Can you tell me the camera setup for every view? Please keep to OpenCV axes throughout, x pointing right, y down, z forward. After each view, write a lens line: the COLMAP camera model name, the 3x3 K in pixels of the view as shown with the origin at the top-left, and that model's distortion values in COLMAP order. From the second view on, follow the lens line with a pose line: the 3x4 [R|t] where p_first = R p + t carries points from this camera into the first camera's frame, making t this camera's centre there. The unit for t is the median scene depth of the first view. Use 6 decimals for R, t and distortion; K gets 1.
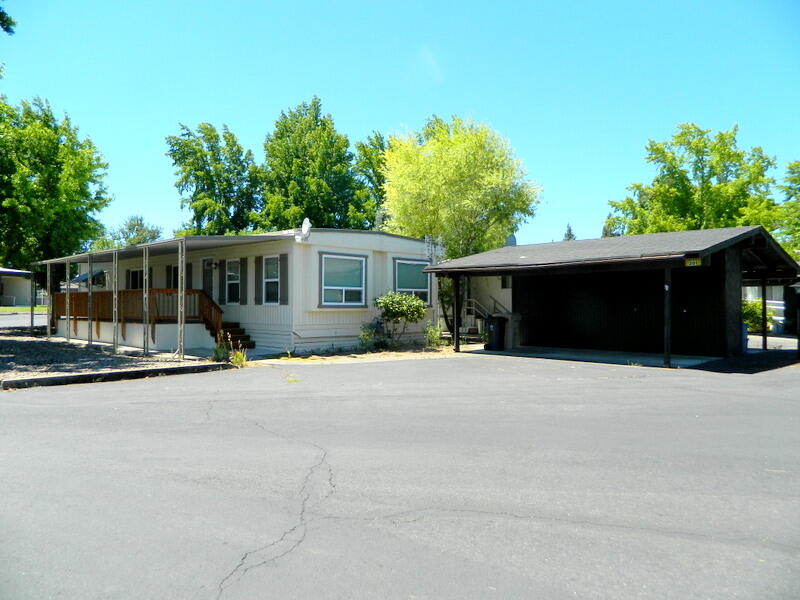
lens RADIAL K [[619.5, 0, 402.6], [0, 619.5, 303.6], [0, 0, 1]] dist [0.037924, -0.023603]
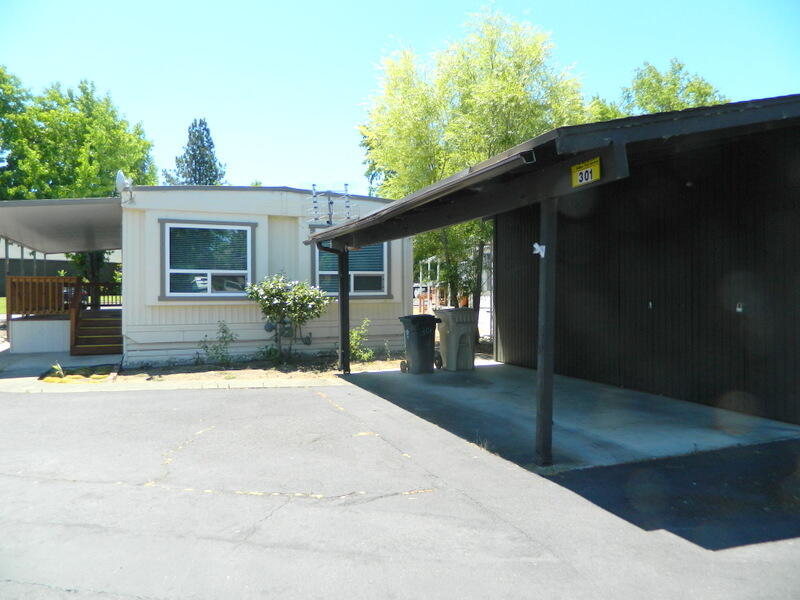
lens RADIAL K [[619.5, 0, 398.3], [0, 619.5, 297.2], [0, 0, 1]] dist [0.037924, -0.023603]
pose [[0.915354, -0.003876, -0.402631, 0.360386], [0.007654, 0.999940, 0.007775, -0.000371], [0.402577, -0.010199, 0.915329, 0.440480]]
